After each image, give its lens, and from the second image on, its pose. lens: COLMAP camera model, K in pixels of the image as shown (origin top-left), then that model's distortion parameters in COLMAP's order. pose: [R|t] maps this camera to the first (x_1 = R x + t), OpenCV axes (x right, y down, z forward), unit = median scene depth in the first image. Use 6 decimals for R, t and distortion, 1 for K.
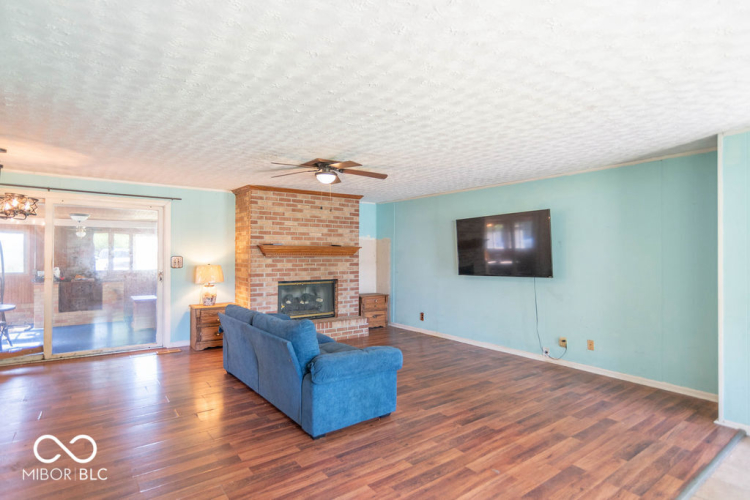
lens RADIAL K [[387.1, 0, 377.9], [0, 387.1, 251.7], [0, 0, 1]] dist [-0.009367, 0.003492]
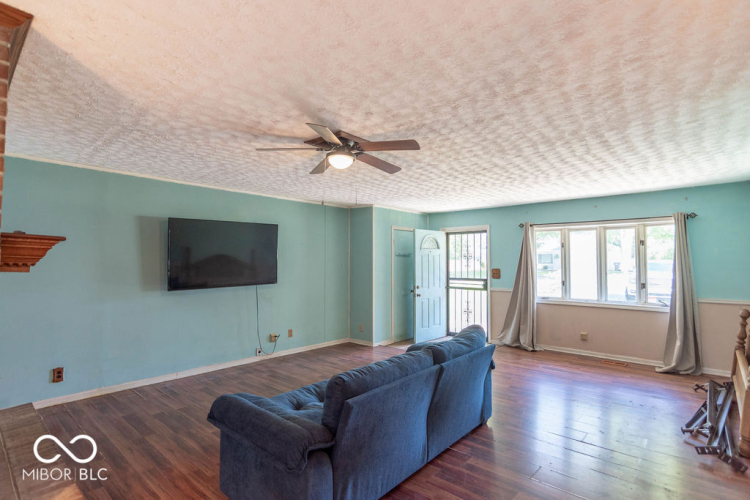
lens RADIAL K [[387.1, 0, 379.8], [0, 387.1, 252.5], [0, 0, 1]] dist [-0.009367, 0.003492]
pose [[-0.215617, 0.024797, 0.976163, -0.592260], [-0.008855, 0.999587, -0.027348, 0.003280], [-0.976438, -0.014541, -0.215308, 0.746212]]
